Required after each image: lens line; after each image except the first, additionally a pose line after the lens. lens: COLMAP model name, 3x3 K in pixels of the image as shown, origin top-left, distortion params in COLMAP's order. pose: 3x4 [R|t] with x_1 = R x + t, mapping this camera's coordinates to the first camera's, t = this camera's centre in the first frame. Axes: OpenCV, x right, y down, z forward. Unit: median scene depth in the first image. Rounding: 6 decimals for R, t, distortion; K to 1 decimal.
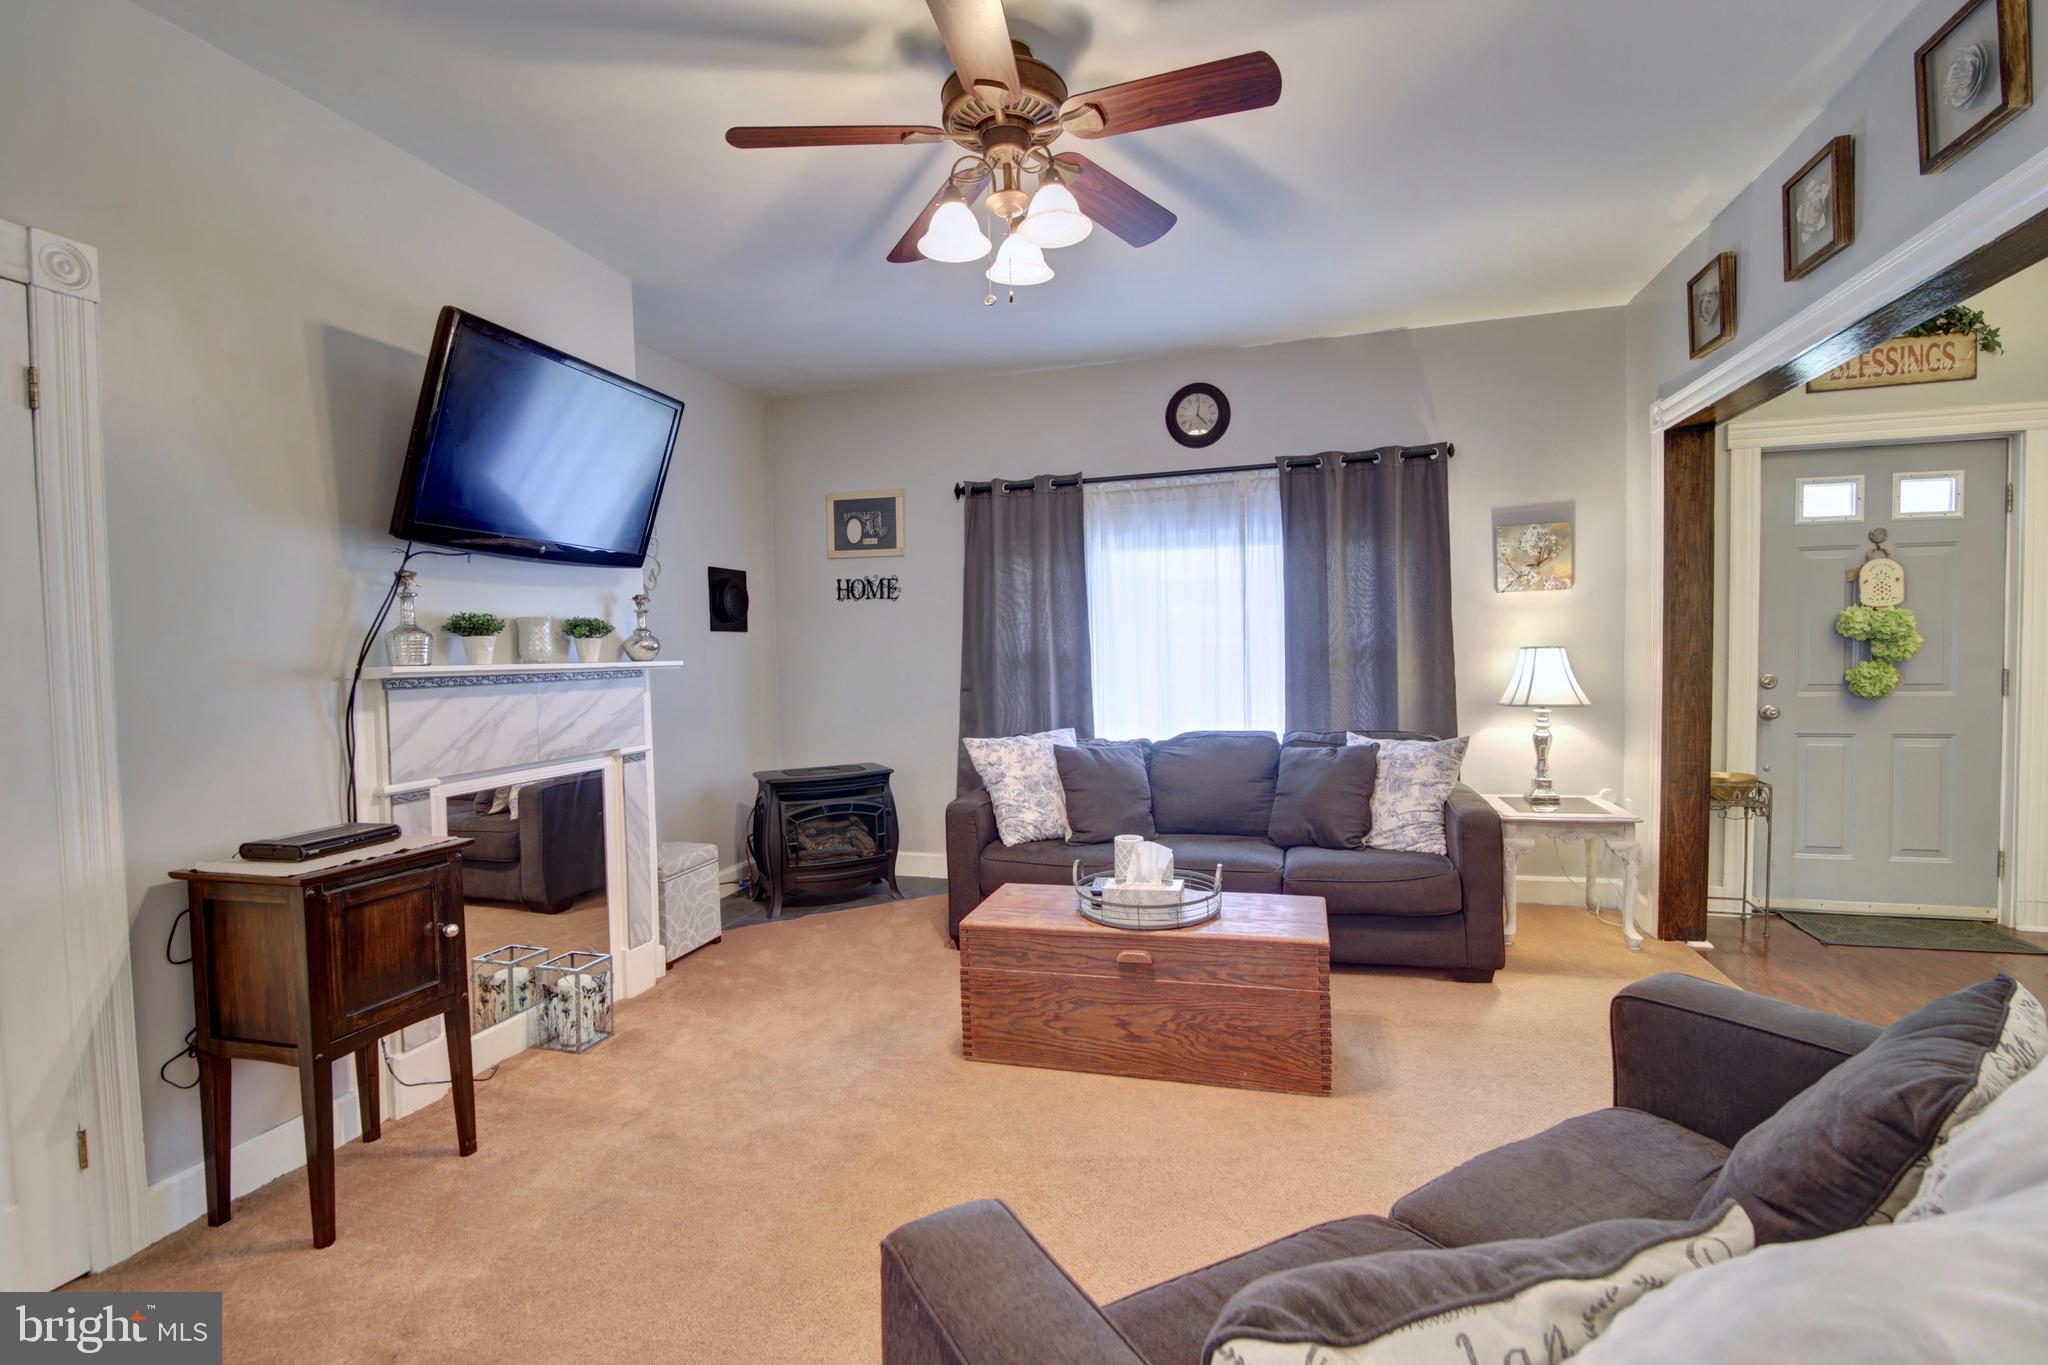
lens RADIAL K [[942.7, 0, 1025.2], [0, 942.7, 686.8], [0, 0, 1]] dist [-0.019444, 0.000820]
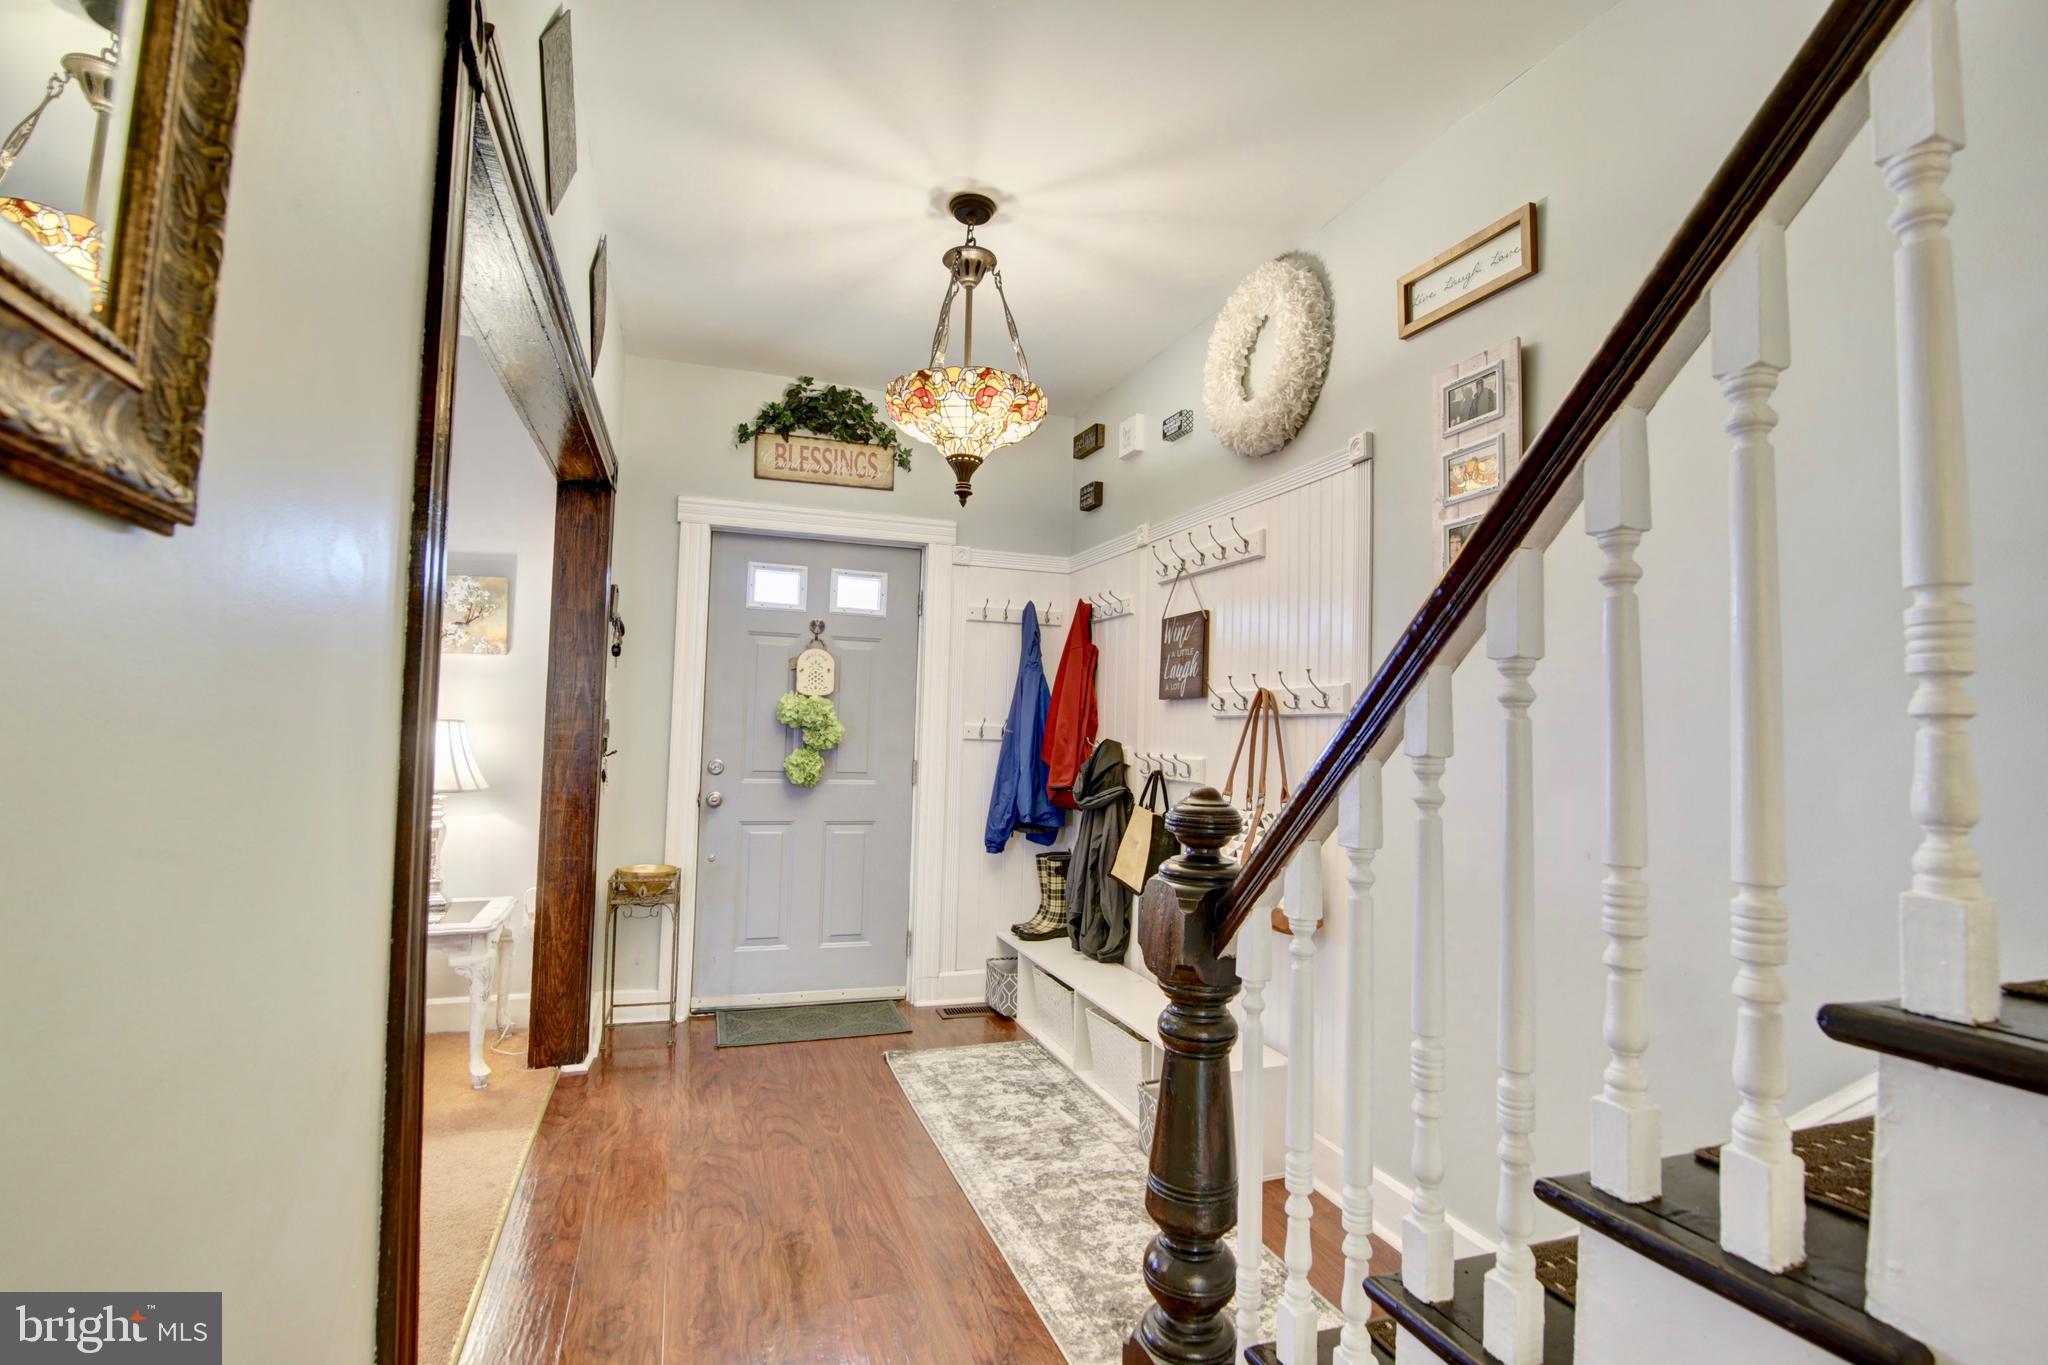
lens RADIAL K [[942.7, 0, 1025.2], [0, 942.7, 686.8], [0, 0, 1]] dist [-0.019444, 0.000820]
pose [[0.814479, 0.068249, 0.576164, 0.516998], [-0.020846, 0.995858, -0.088496, -0.009257], [-0.579818, 0.060068, 0.812529, 0.023497]]
